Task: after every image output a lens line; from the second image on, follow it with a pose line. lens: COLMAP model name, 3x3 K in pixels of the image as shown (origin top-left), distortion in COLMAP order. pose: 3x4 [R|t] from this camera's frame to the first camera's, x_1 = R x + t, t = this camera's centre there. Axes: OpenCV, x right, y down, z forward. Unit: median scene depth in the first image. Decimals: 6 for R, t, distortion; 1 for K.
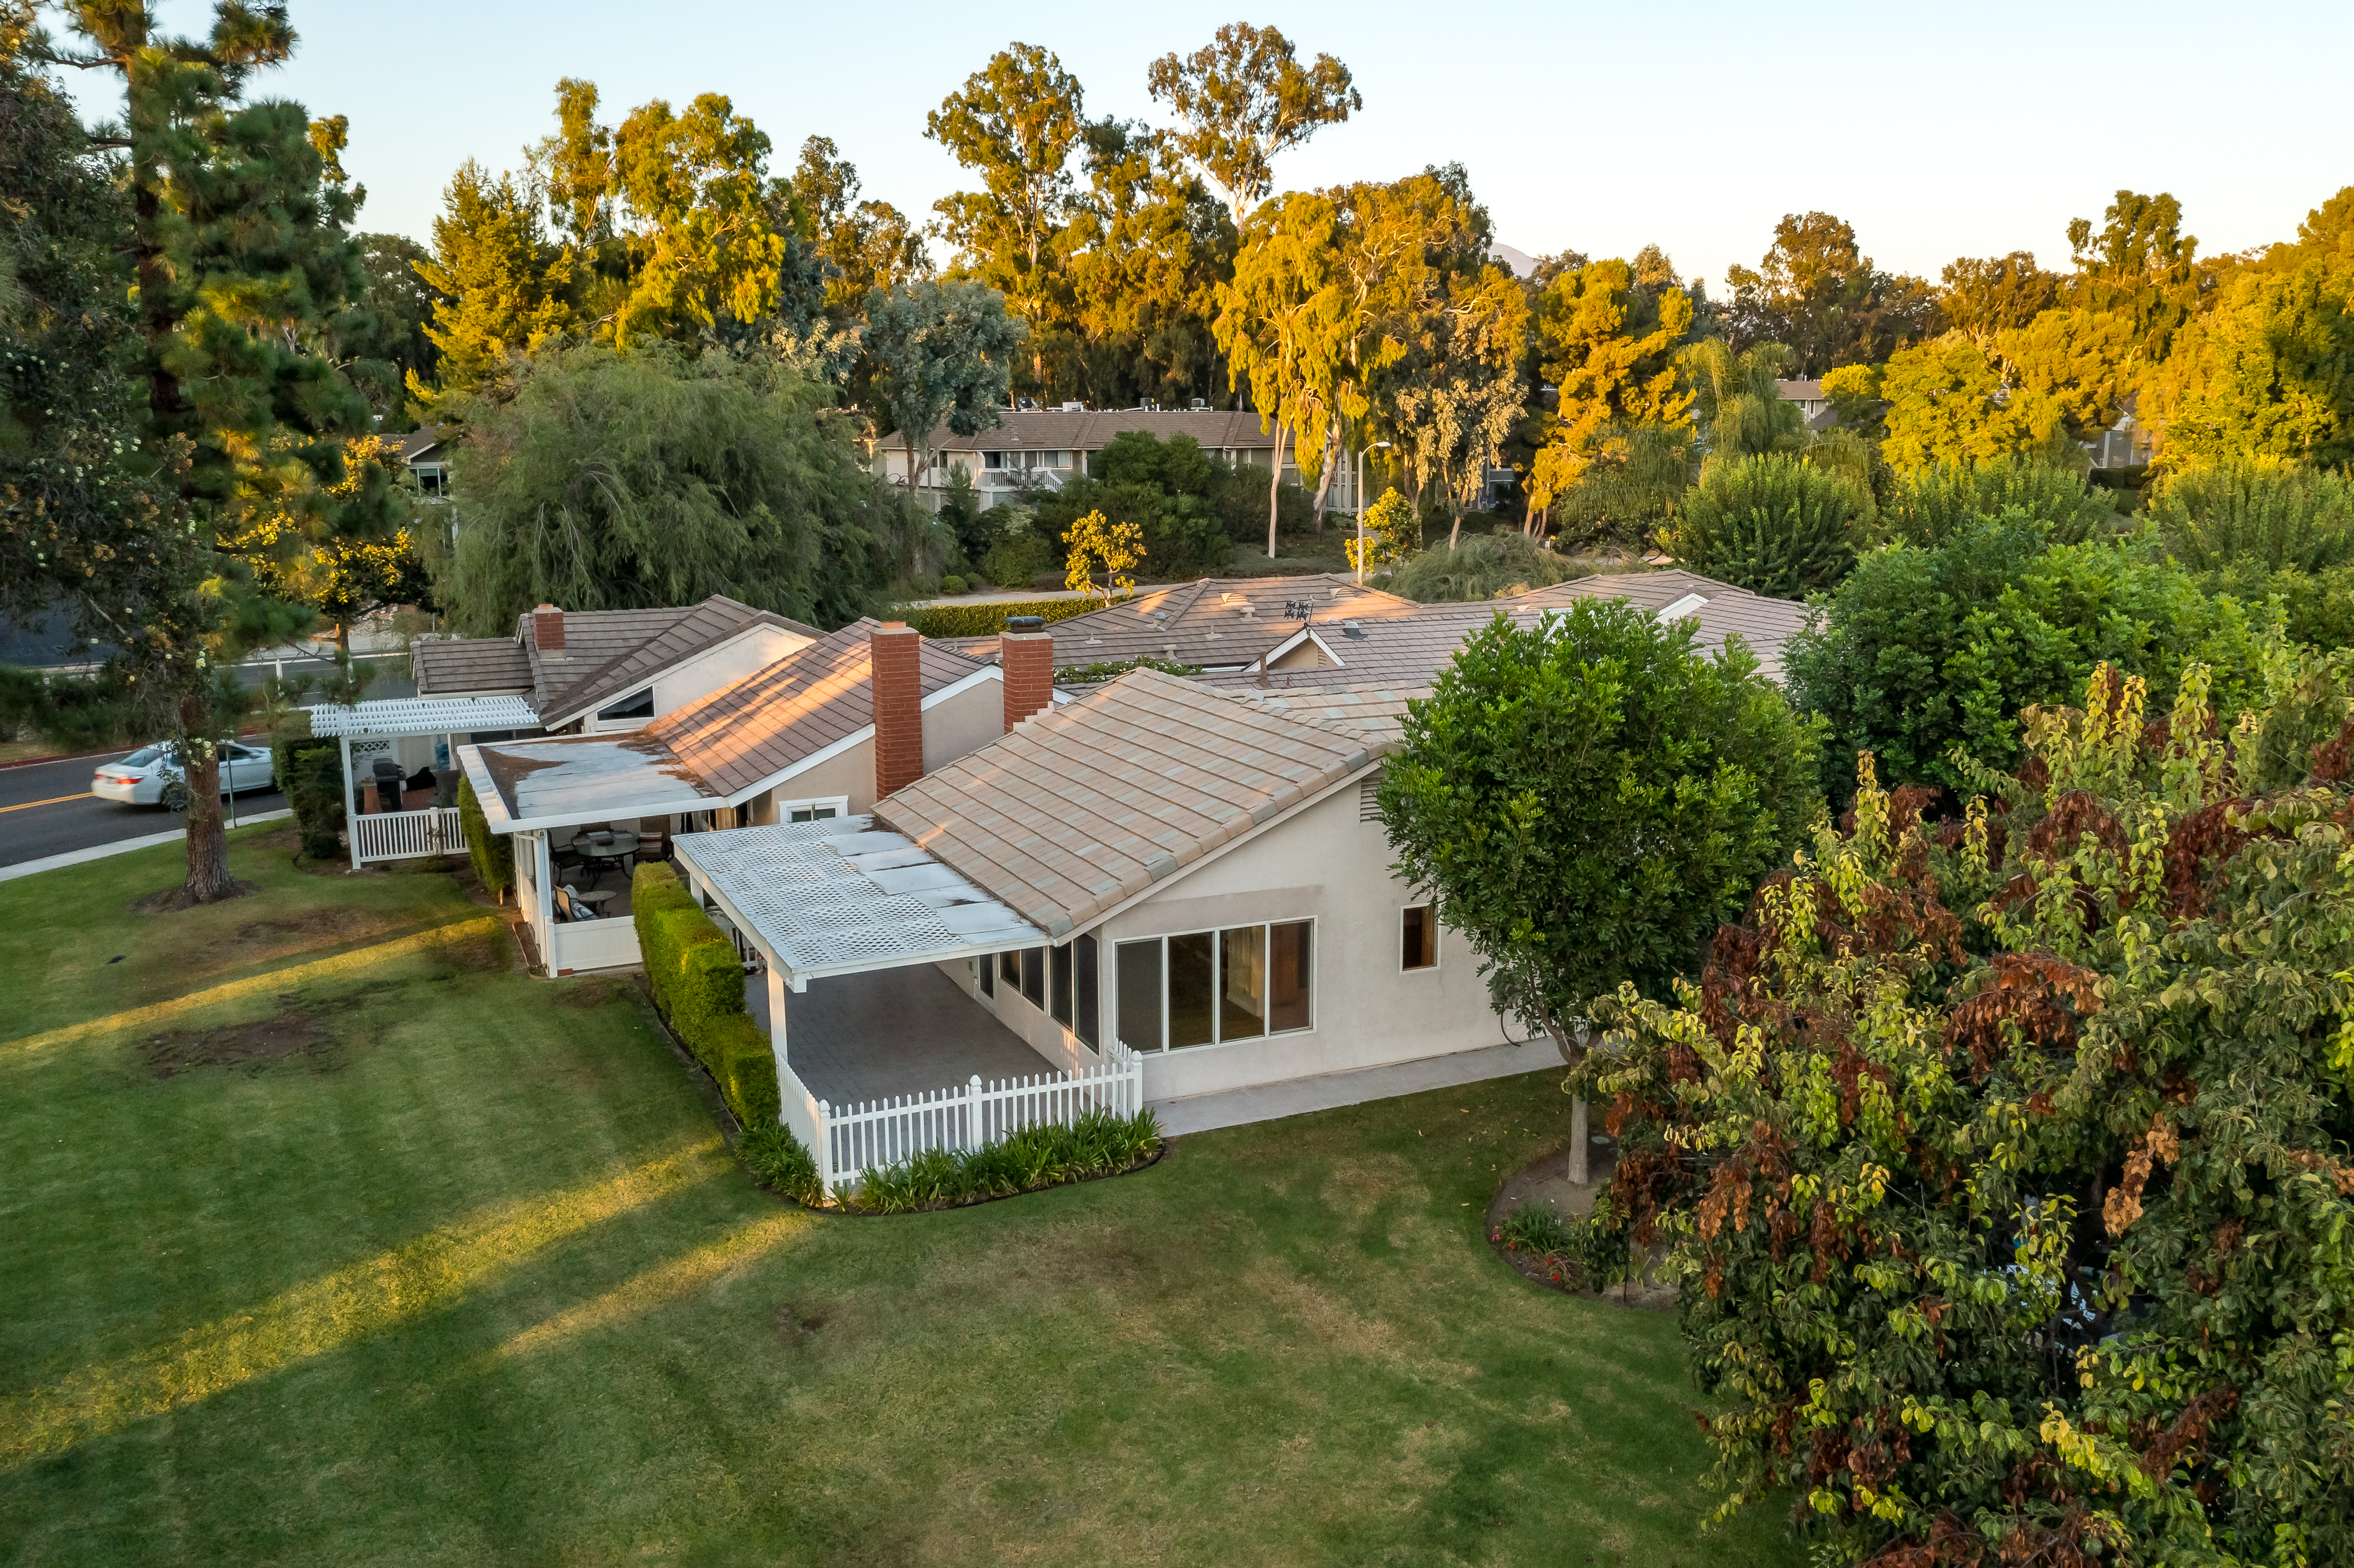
lens RADIAL K [[1881.2, 0, 1177.0], [0, 1881.2, 784.0], [0, 0, 1]] dist [-0.011109, 0.017885]
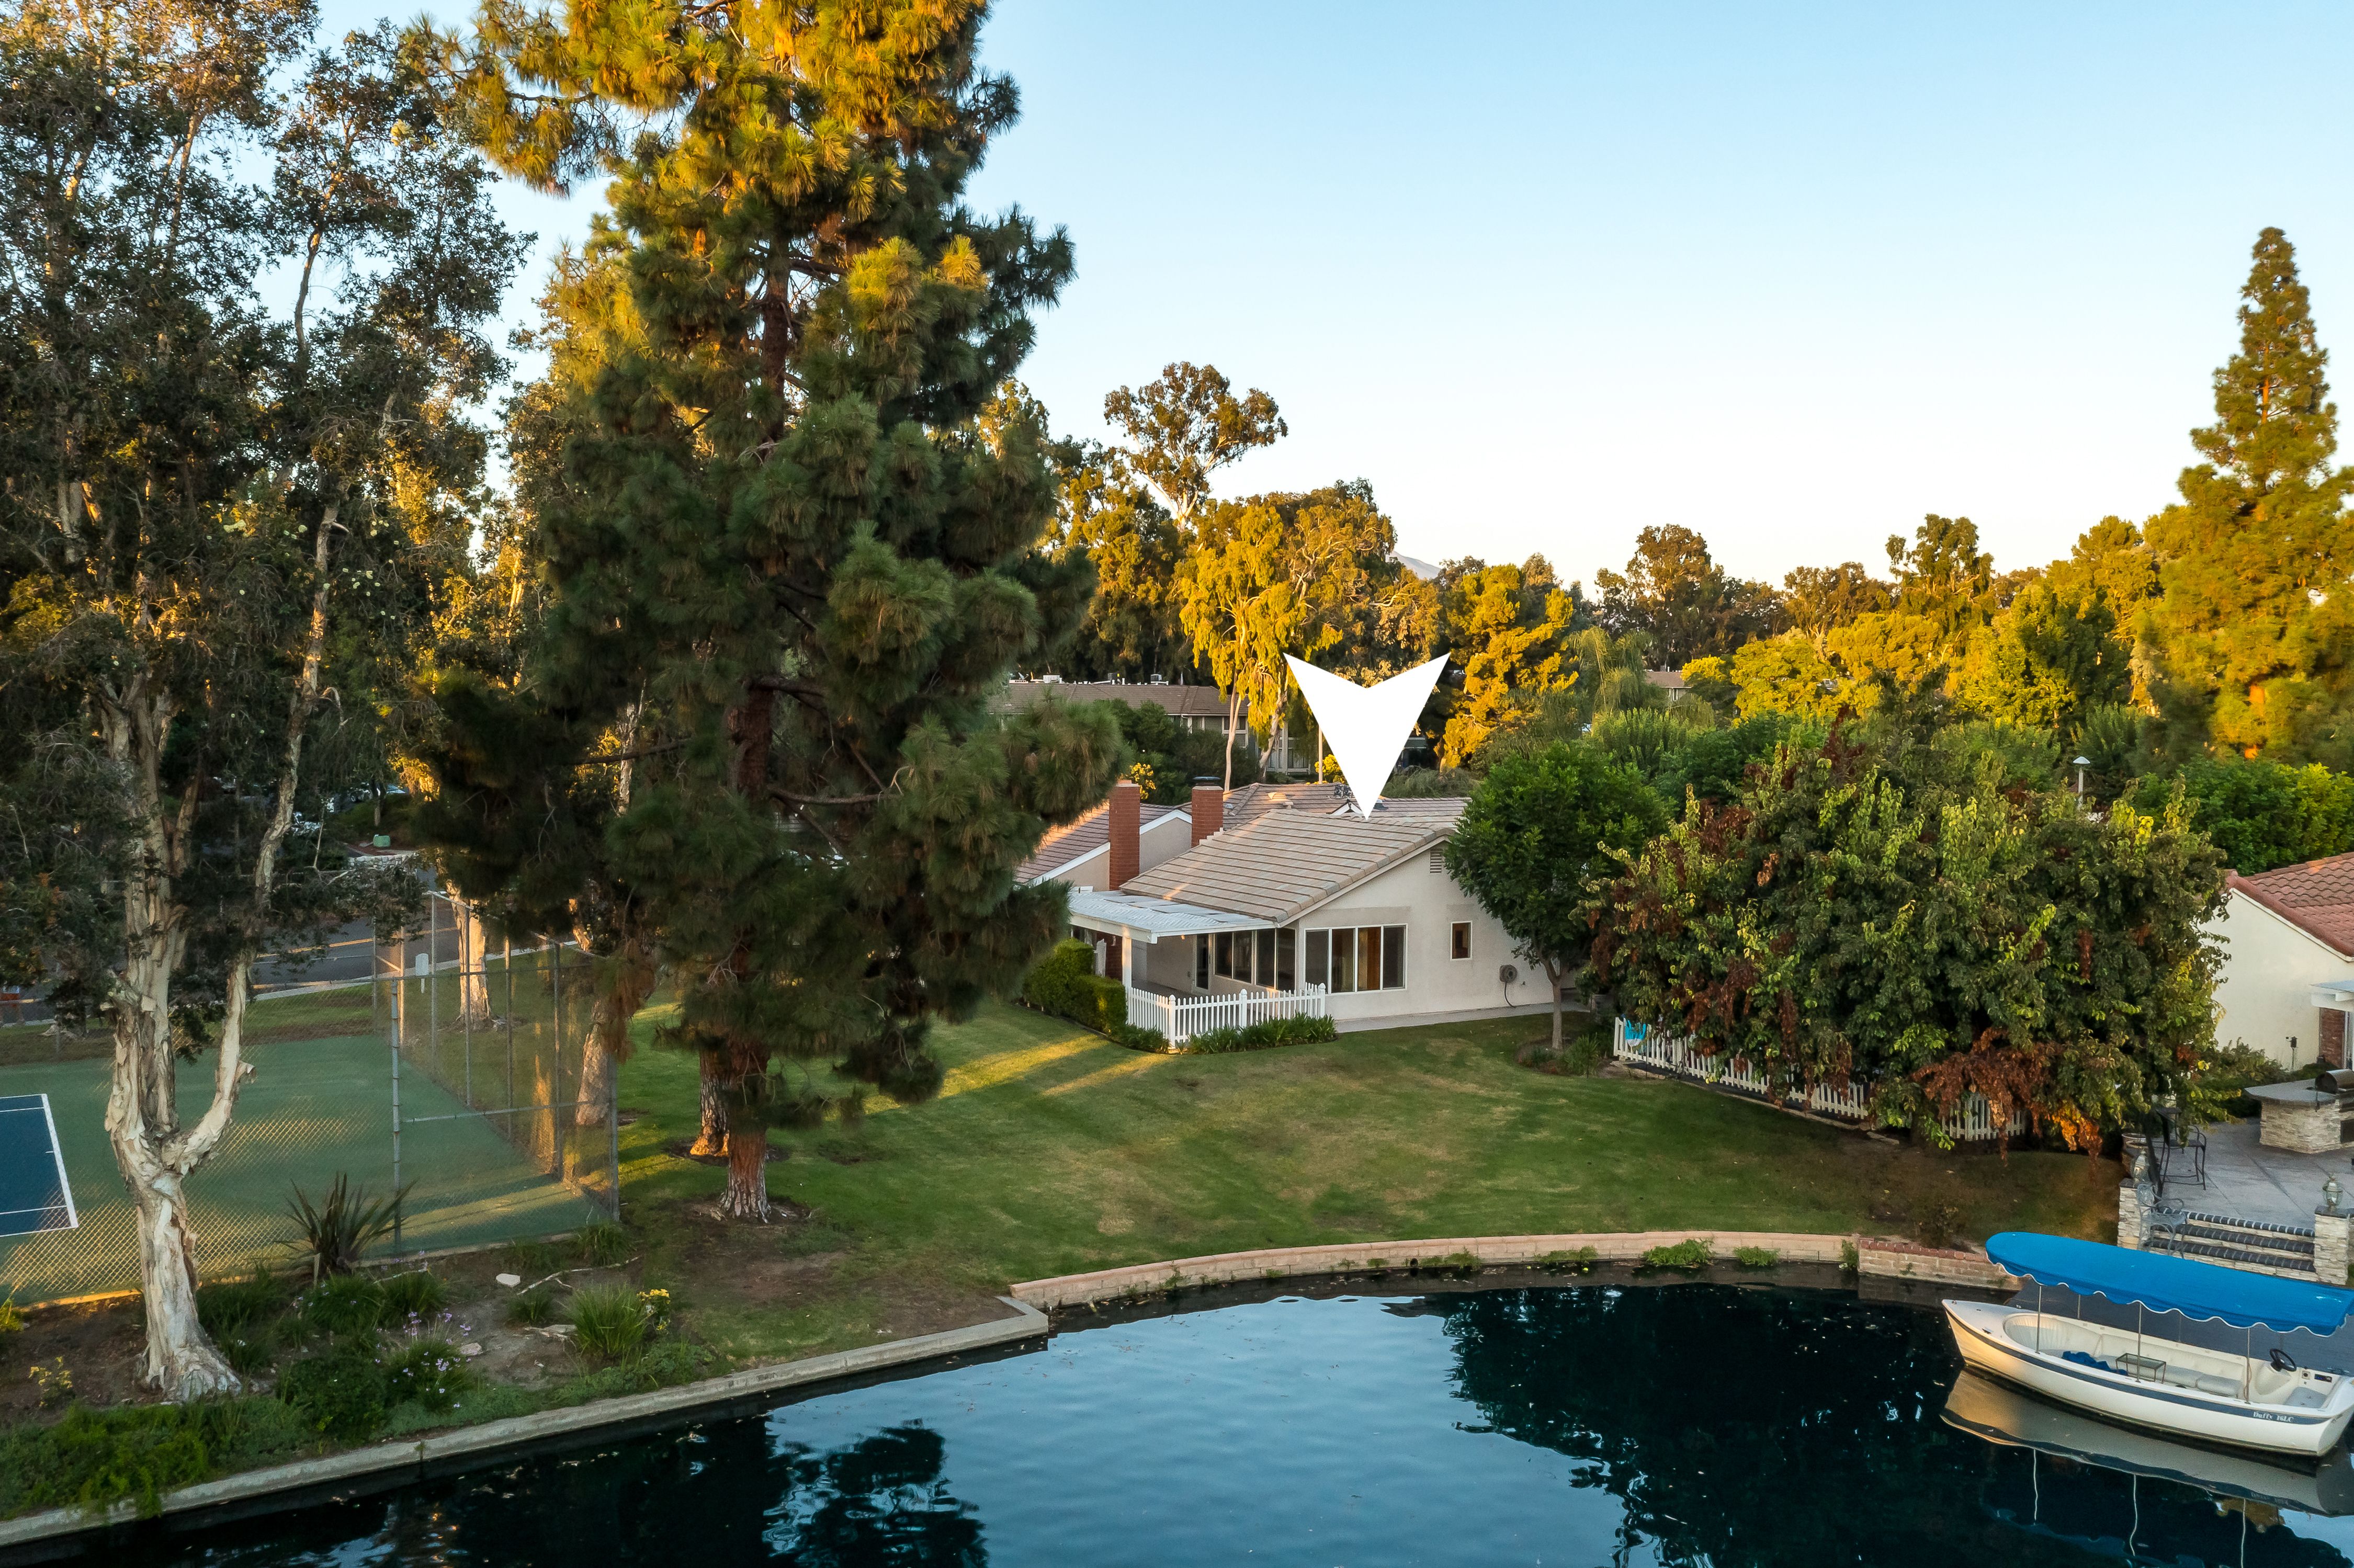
lens RADIAL K [[1881.2, 0, 1177.0], [0, 1881.2, 784.0], [0, 0, 1]] dist [-0.011109, 0.017885]
pose [[0.998086, 0.011263, 0.060811, -0.047690], [-0.002038, 0.988732, -0.149679, 0.038248], [-0.061812, 0.149269, 0.986863, -0.146870]]
